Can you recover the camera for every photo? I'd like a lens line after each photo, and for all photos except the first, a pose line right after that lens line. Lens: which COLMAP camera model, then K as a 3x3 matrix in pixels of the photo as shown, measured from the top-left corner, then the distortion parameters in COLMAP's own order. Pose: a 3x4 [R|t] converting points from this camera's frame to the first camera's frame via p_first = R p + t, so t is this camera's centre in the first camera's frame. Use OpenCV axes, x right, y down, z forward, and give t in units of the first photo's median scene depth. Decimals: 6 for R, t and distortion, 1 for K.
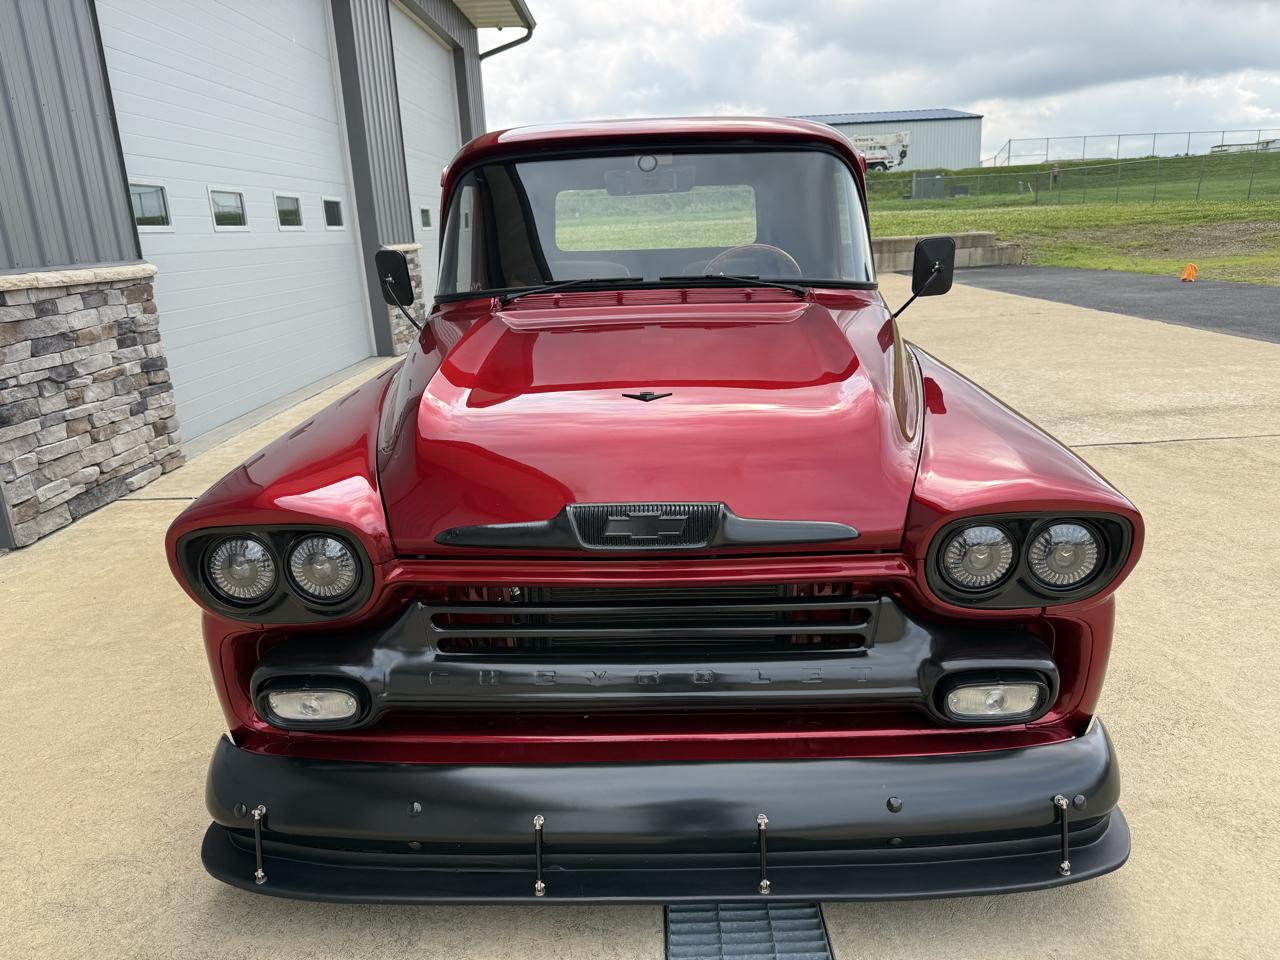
lens RADIAL K [[907.0, 0, 640.0], [0, 907.0, 480.0], [0, 0, 1]] dist [0.004025, -0.002181]
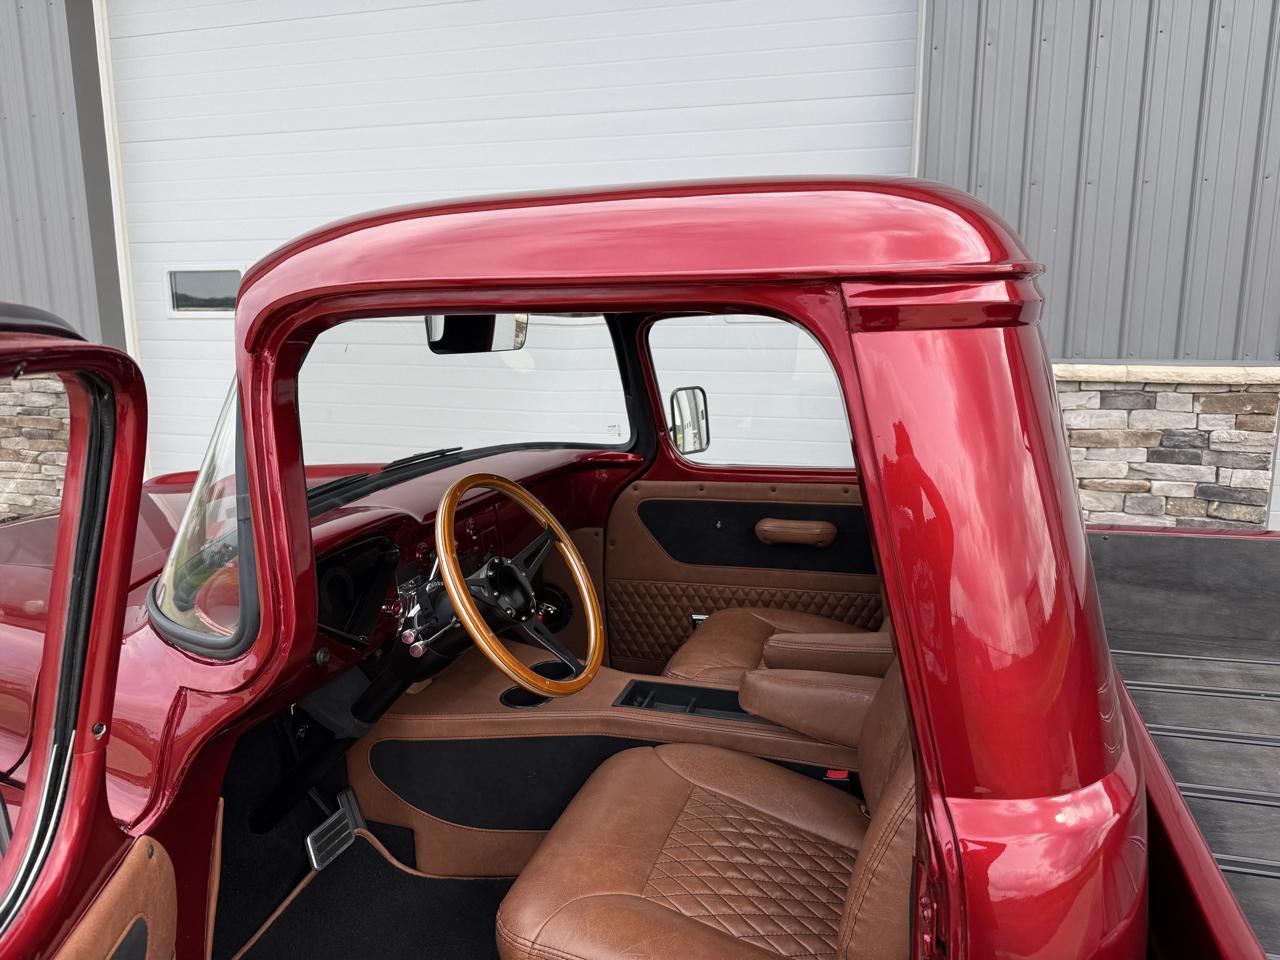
lens RADIAL K [[907.0, 0, 640.0], [0, 907.0, 480.0], [0, 0, 1]] dist [0.004025, -0.002181]
pose [[-0.230013, 0.208914, -0.950499, 0.381134], [-0.264380, 0.926542, 0.267626, -0.264932], [0.936588, 0.312850, -0.157885, 0.811577]]
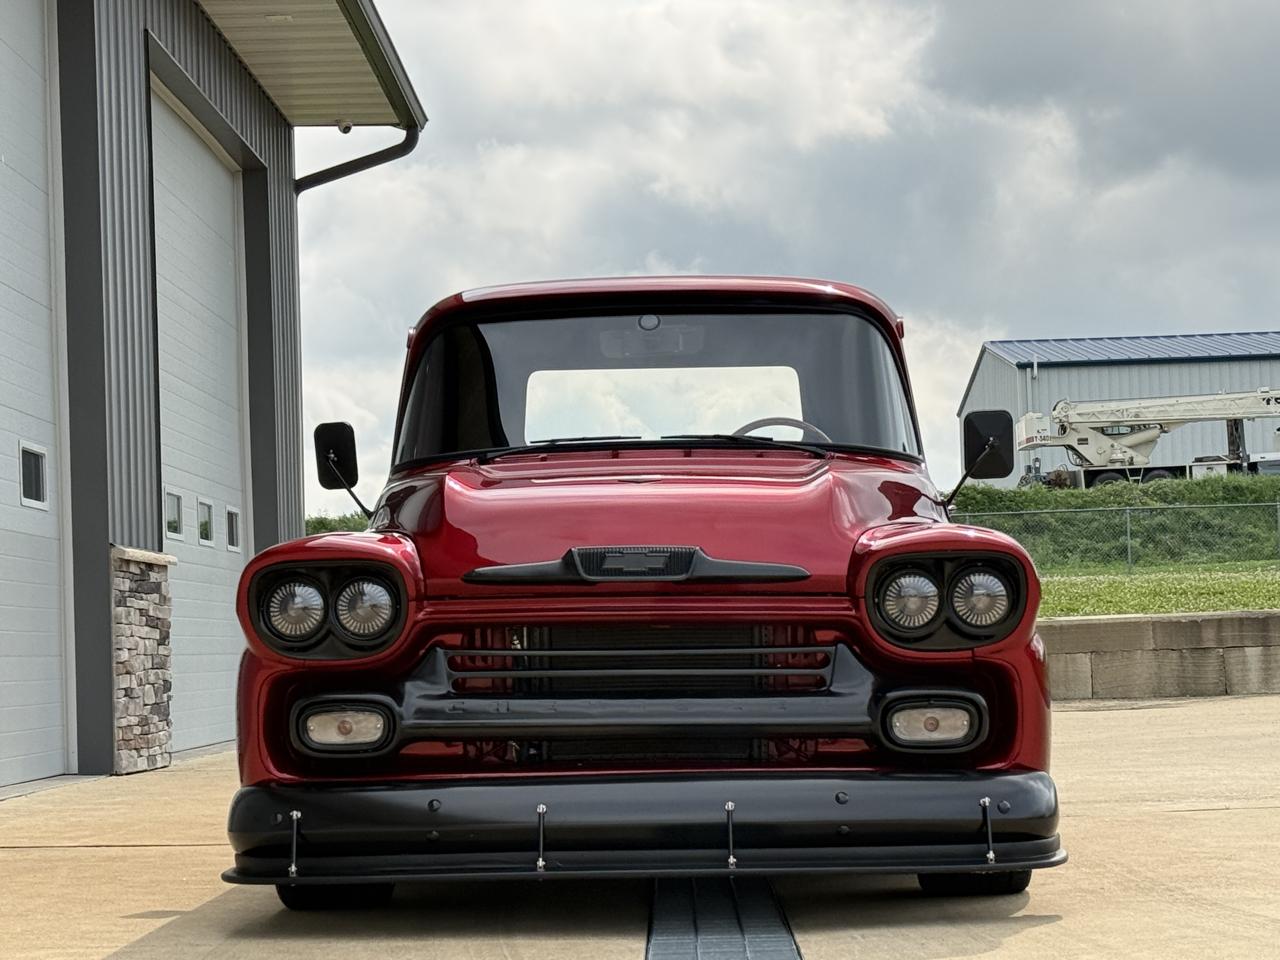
lens RADIAL K [[2827.7, 0, 640.0], [0, 2827.7, 480.0], [0, 0, 1]] dist [0.038077, 0.081172]
pose [[0.999861, 0.014906, -0.007424, 0.014821], [-0.016508, 0.945778, -0.324393, 0.460913], [0.002186, 0.324470, 0.945893, -1.038398]]
